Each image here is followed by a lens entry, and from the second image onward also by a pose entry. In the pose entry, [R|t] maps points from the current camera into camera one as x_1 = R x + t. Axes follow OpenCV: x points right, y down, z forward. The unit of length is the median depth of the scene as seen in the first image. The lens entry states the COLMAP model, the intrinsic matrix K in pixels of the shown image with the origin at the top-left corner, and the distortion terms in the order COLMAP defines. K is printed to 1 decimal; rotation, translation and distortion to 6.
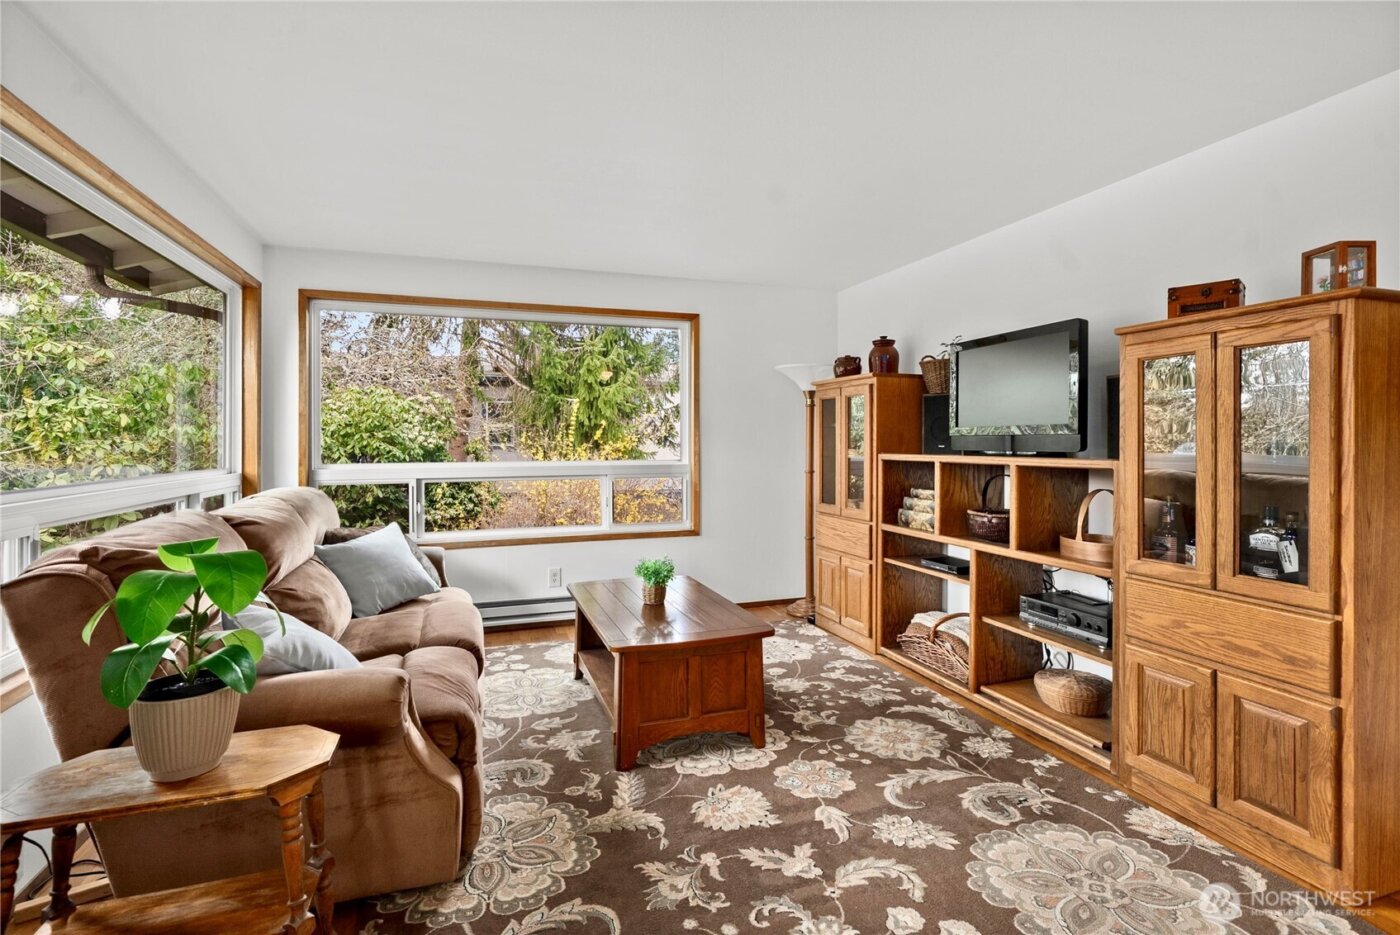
lens RADIAL K [[657.6, 0, 693.9], [0, 657.6, 444.5], [0, 0, 1]] dist [0.000459, 0.000039]
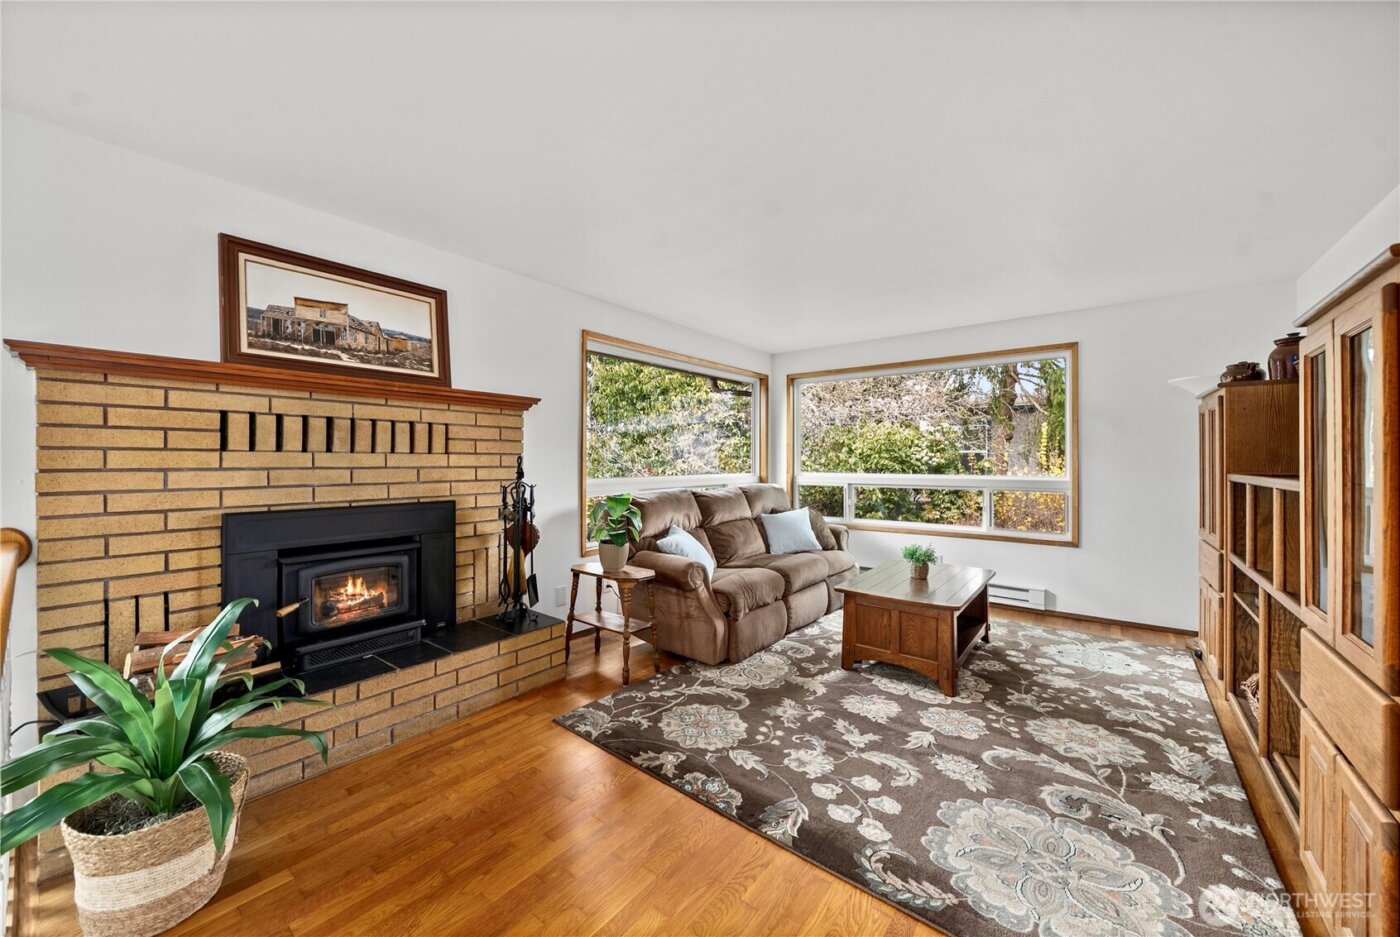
lens RADIAL K [[525.2, 0, 700.7], [0, 525.2, 461.4], [0, 0, 1]] dist [-0.001619, -0.000166]
pose [[0.543072, 0.003313, -0.839679, 0.710787], [-0.006567, 0.999978, -0.000302, 0.003272], [0.839660, 0.005678, 0.543082, 0.028560]]
